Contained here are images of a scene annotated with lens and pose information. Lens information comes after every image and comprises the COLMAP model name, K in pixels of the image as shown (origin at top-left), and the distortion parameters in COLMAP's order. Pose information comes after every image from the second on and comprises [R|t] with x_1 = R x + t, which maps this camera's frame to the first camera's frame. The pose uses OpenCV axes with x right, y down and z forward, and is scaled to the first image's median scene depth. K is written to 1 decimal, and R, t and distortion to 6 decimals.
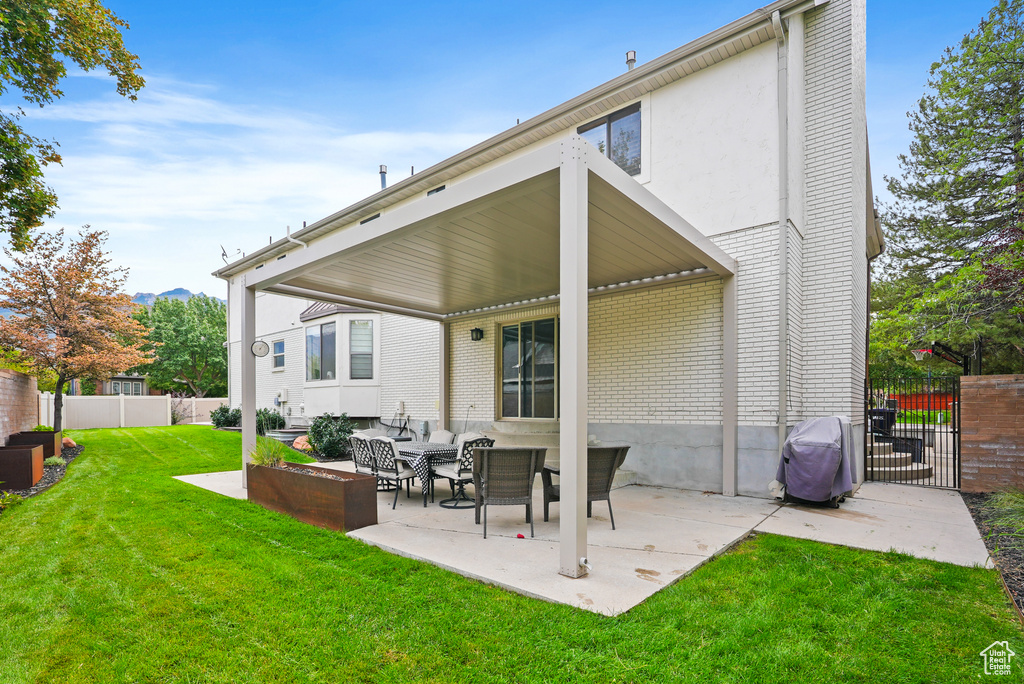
lens RADIAL K [[490.9, 0, 509.9], [0, 490.9, 413.2], [0, 0, 1]] dist [-0.002218, -0.000214]
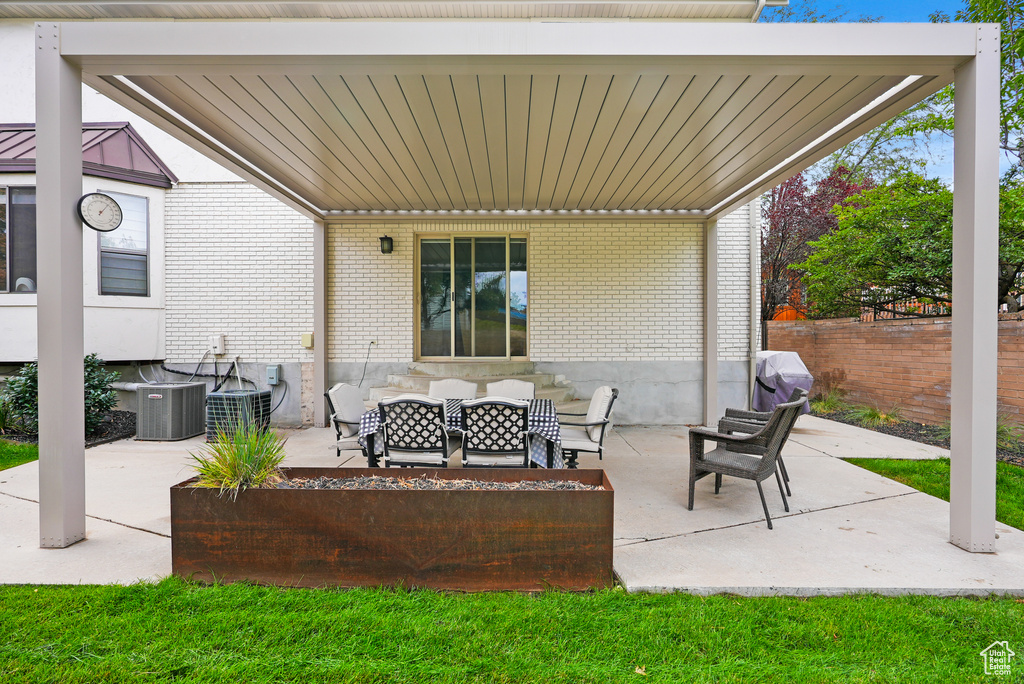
lens RADIAL K [[468.7, 0, 518.7], [0, 468.7, 342.5], [0, 0, 1]] dist [-0.005575, 0.000091]
pose [[0.765868, -0.002230, 0.642994, -0.460379], [0.007376, 0.999959, -0.005318, -0.011232], [-0.642956, 0.008815, 0.765852, 0.421991]]
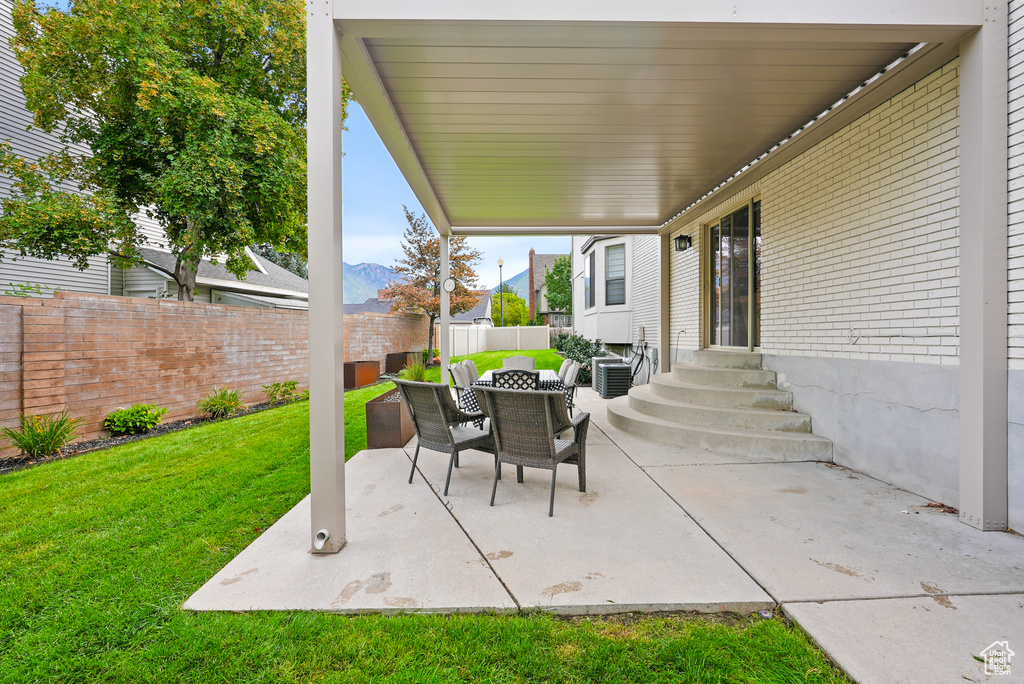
lens RADIAL K [[468.7, 0, 518.7], [0, 468.7, 342.5], [0, 0, 1]] dist [-0.005575, 0.000091]
pose [[0.661324, 0.005948, -0.750077, 0.423991], [0.000565, 0.999964, 0.008428, -0.002479], [0.750100, -0.005998, 0.661297, 0.351854]]
